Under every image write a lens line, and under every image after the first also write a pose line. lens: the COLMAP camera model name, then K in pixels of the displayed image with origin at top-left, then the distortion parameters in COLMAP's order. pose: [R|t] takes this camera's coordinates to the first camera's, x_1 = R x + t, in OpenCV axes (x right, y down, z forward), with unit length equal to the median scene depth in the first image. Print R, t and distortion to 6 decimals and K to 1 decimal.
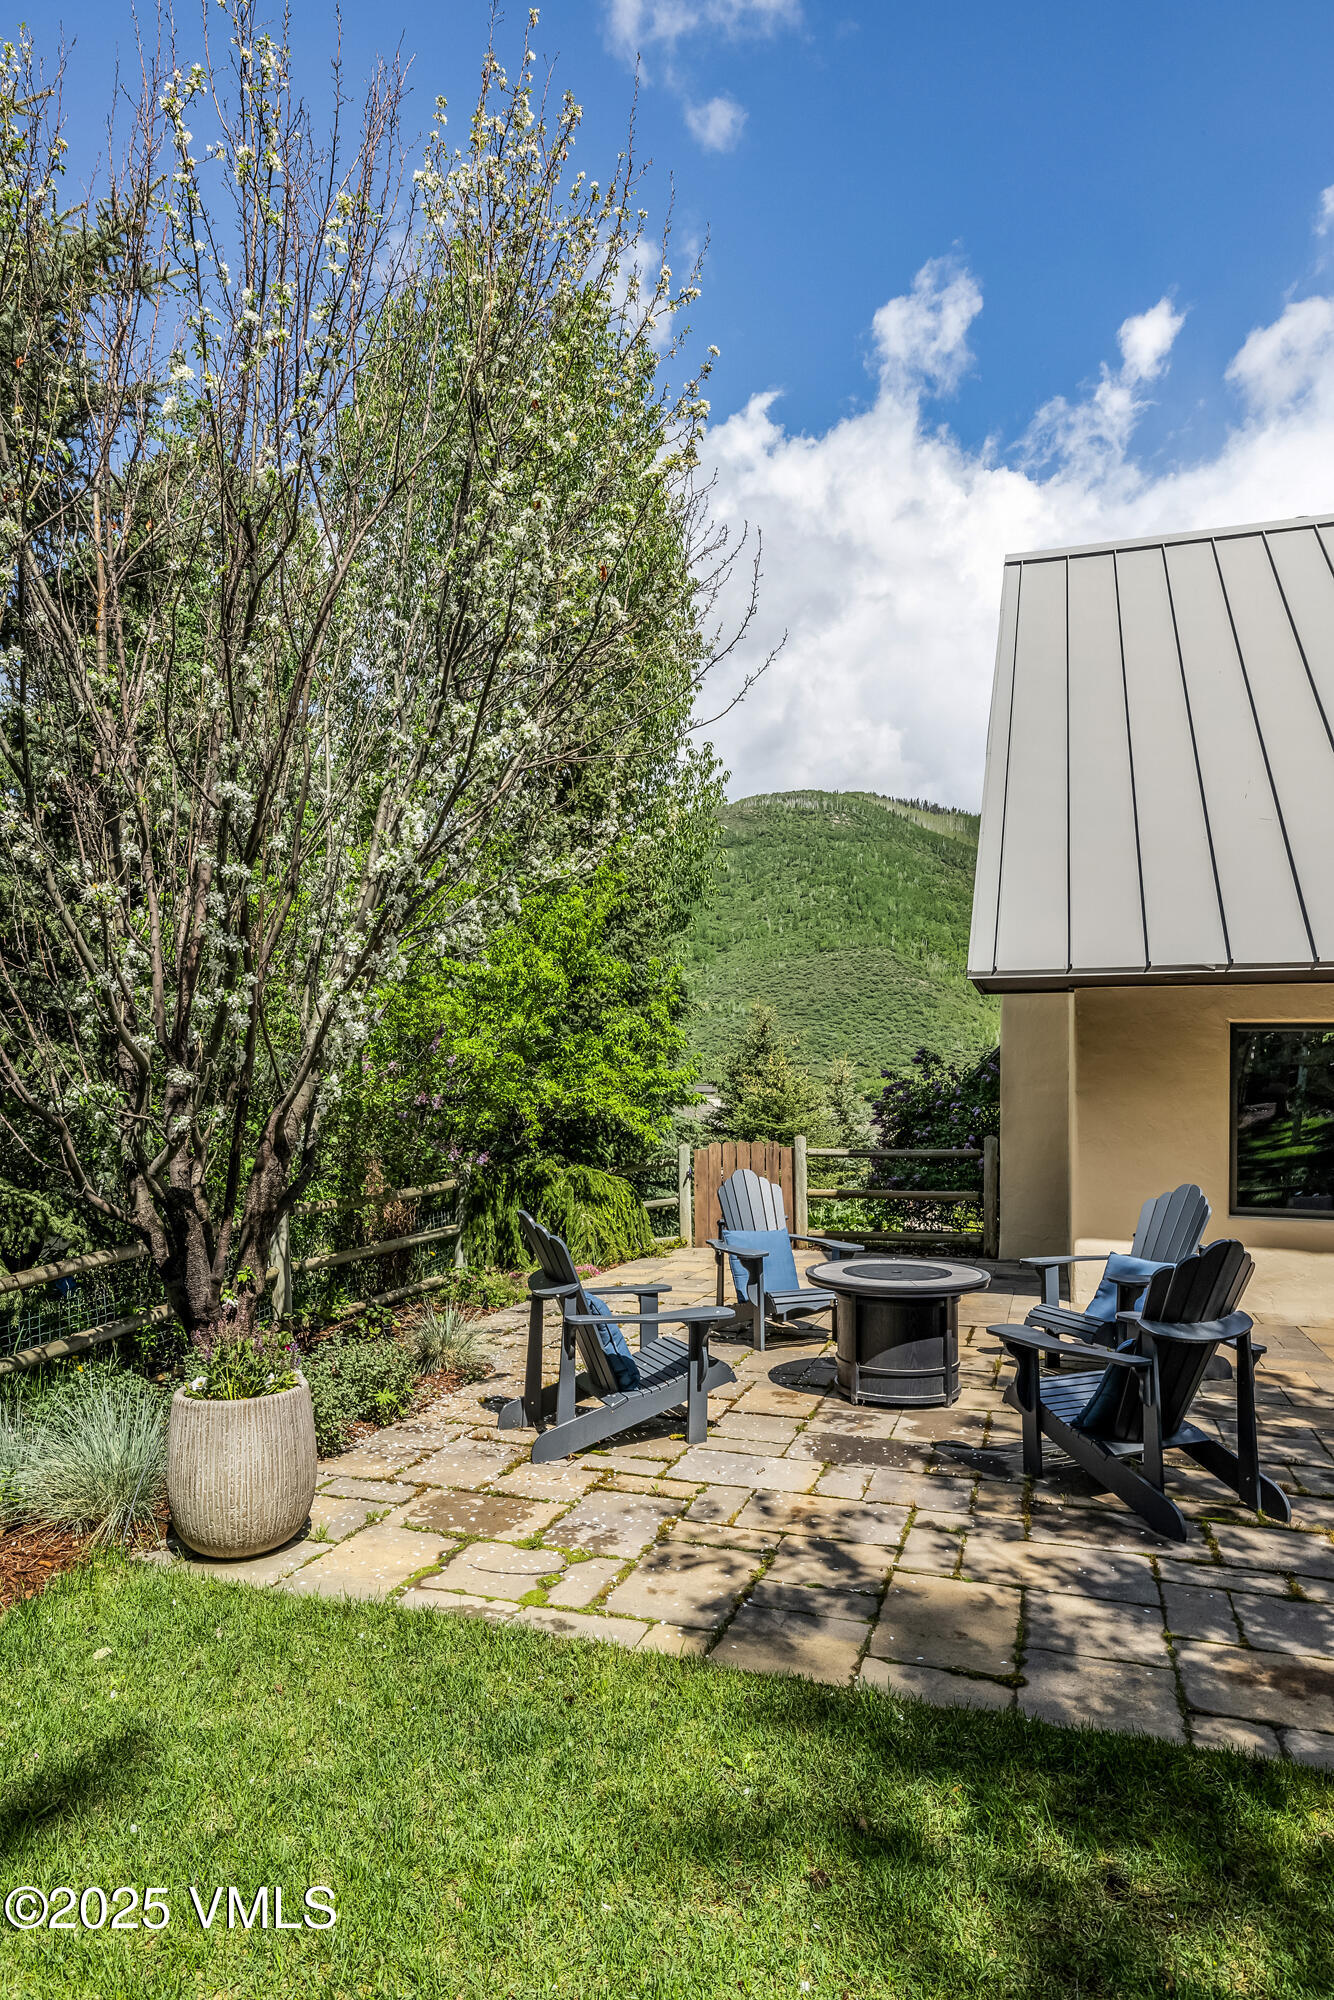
lens RADIAL K [[1113.5, 0, 668.6], [0, 1113.5, 1003.7], [0, 0, 1]] dist [-0.000725, -0.000005]
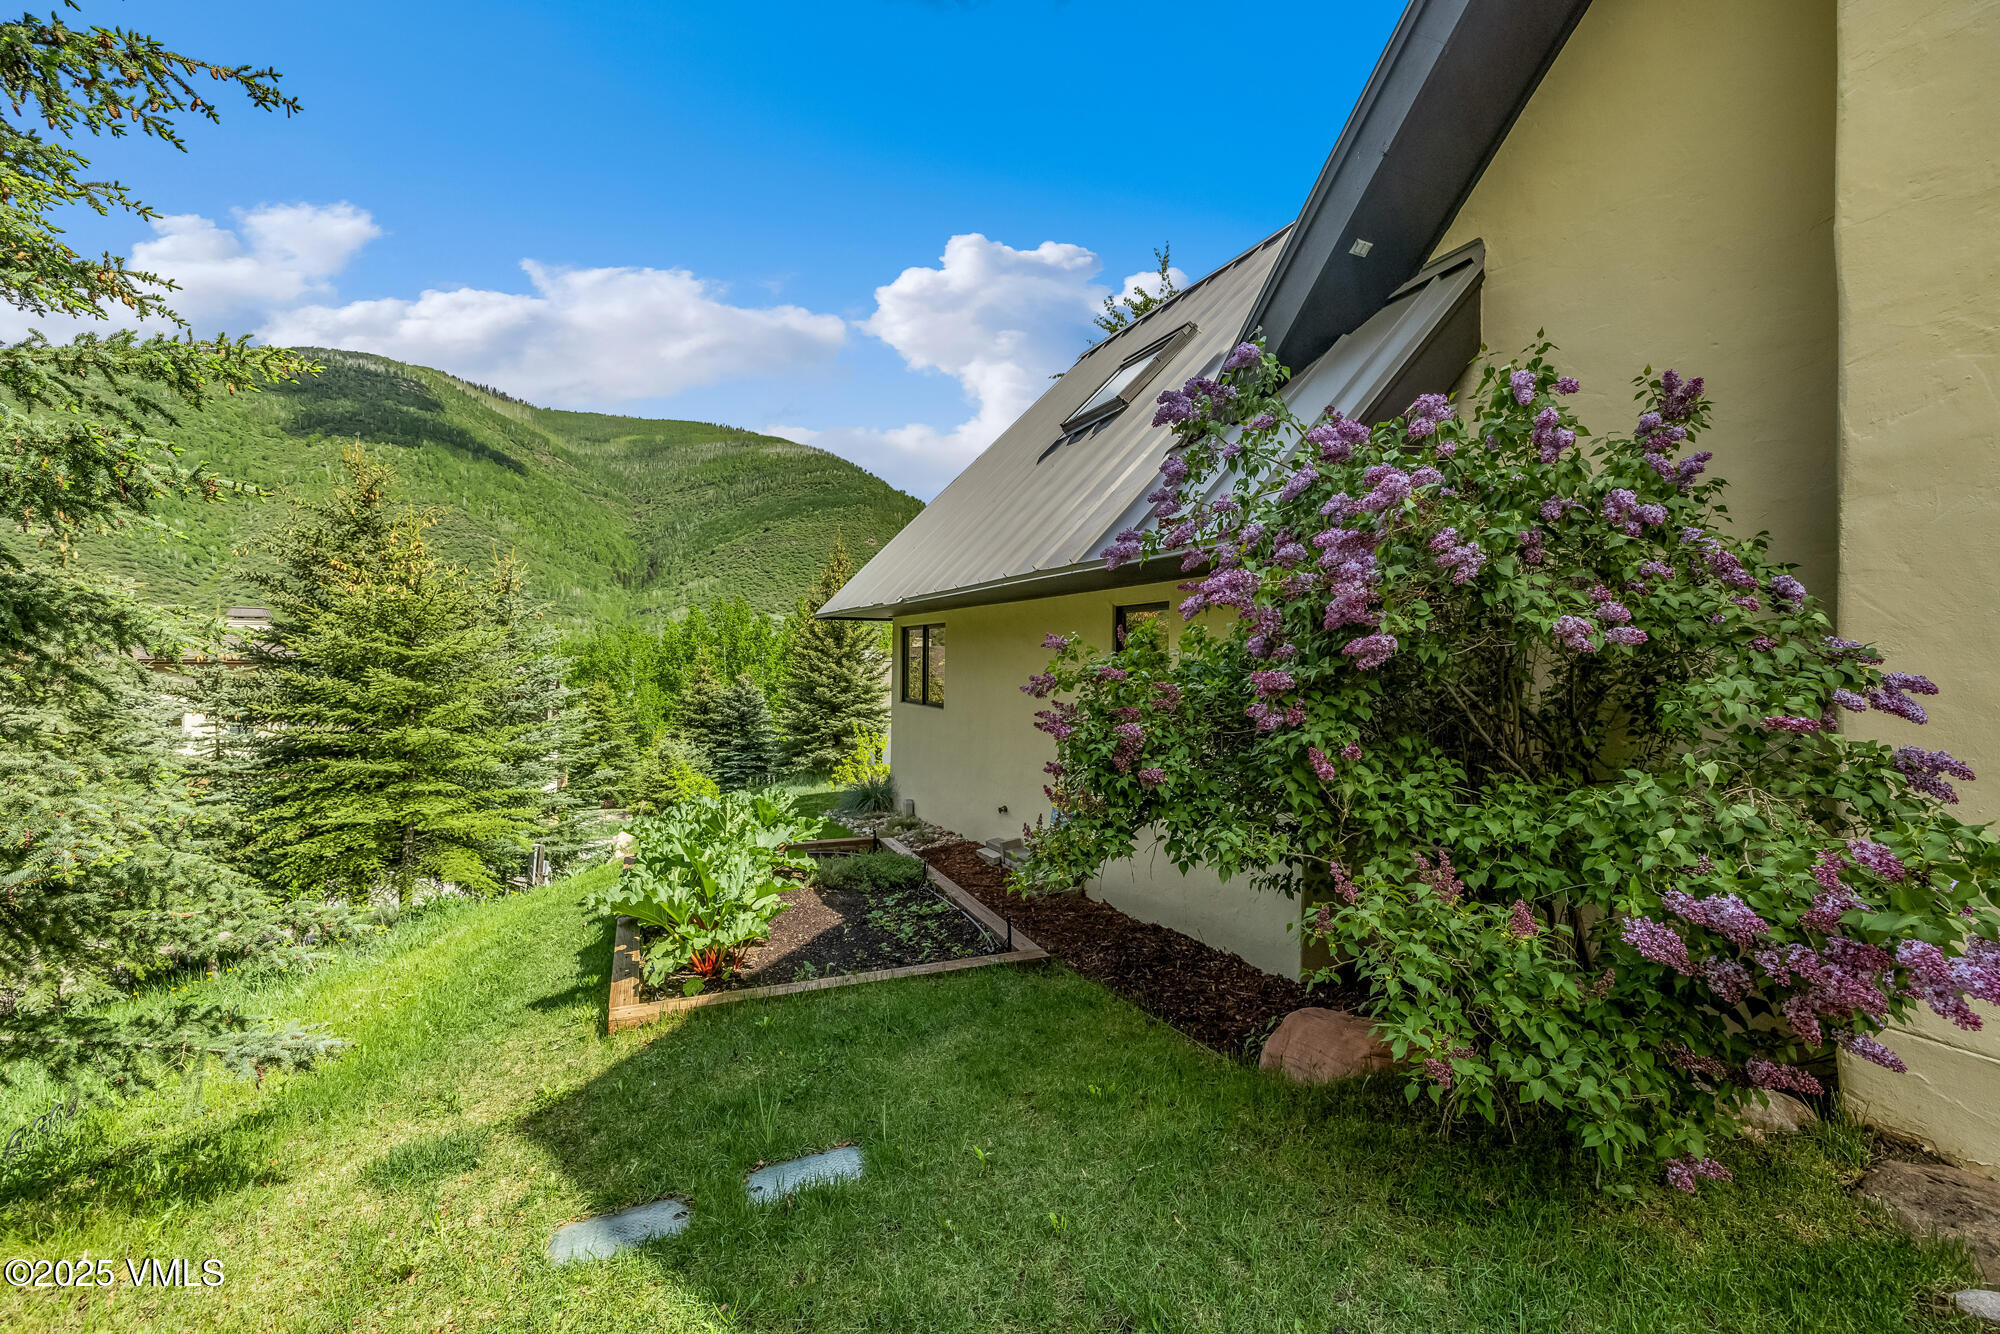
lens RADIAL K [[835.6, 0, 1004.5], [0, 835.6, 664.8], [0, 0, 1]] dist [0.001335, 0.000082]
pose [[0.724665, -0.020093, 0.688808, 0.020703], [-0.064553, 0.993200, 0.096886, 0.050057], [-0.686071, -0.114674, 0.718440, 0.435006]]
